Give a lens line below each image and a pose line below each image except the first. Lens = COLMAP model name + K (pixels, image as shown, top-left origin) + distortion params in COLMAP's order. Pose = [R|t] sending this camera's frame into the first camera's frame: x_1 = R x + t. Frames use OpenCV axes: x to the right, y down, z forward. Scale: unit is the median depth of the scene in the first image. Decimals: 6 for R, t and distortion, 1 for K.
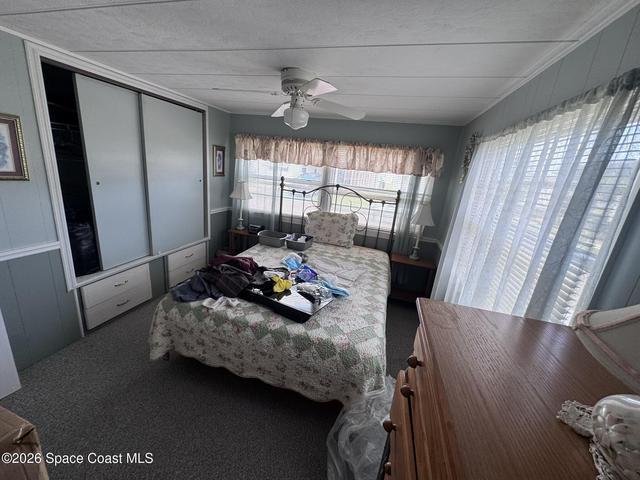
lens RADIAL K [[256.8, 0, 322.1], [0, 256.8, 240.7], [0, 0, 1]] dist [-0.003705, 0.000280]
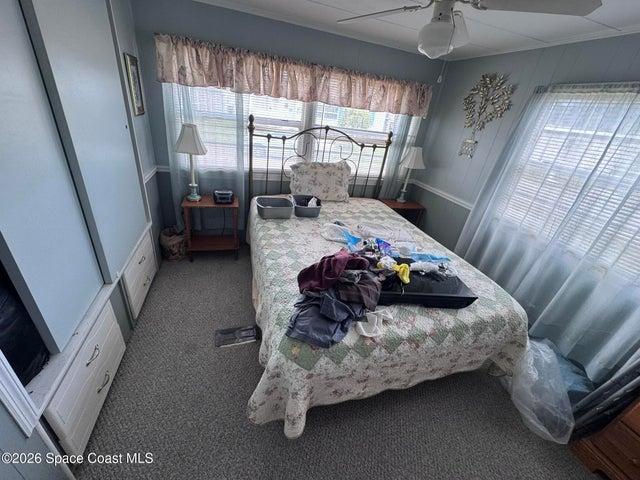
lens RADIAL K [[256.8, 0, 319.3], [0, 256.8, 238.4], [0, 0, 1]] dist [-0.003705, 0.000280]
pose [[0.838148, -0.243654, 0.487996, -0.479040], [0.109824, 0.951743, 0.286574, -0.126040], [-0.534271, -0.186598, 0.824461, 0.301019]]
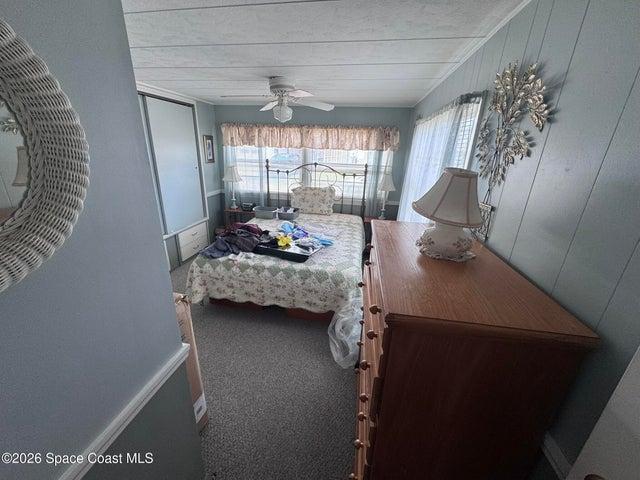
lens RADIAL K [[256.8, 0, 321.6], [0, 256.8, 241.8], [0, 0, 1]] dist [-0.003705, 0.000280]
pose [[0.992584, -0.094466, 0.076508, -0.039336], [0.087985, 0.992568, 0.084067, 0.050438], [-0.083881, -0.076712, 0.993519, -0.224868]]
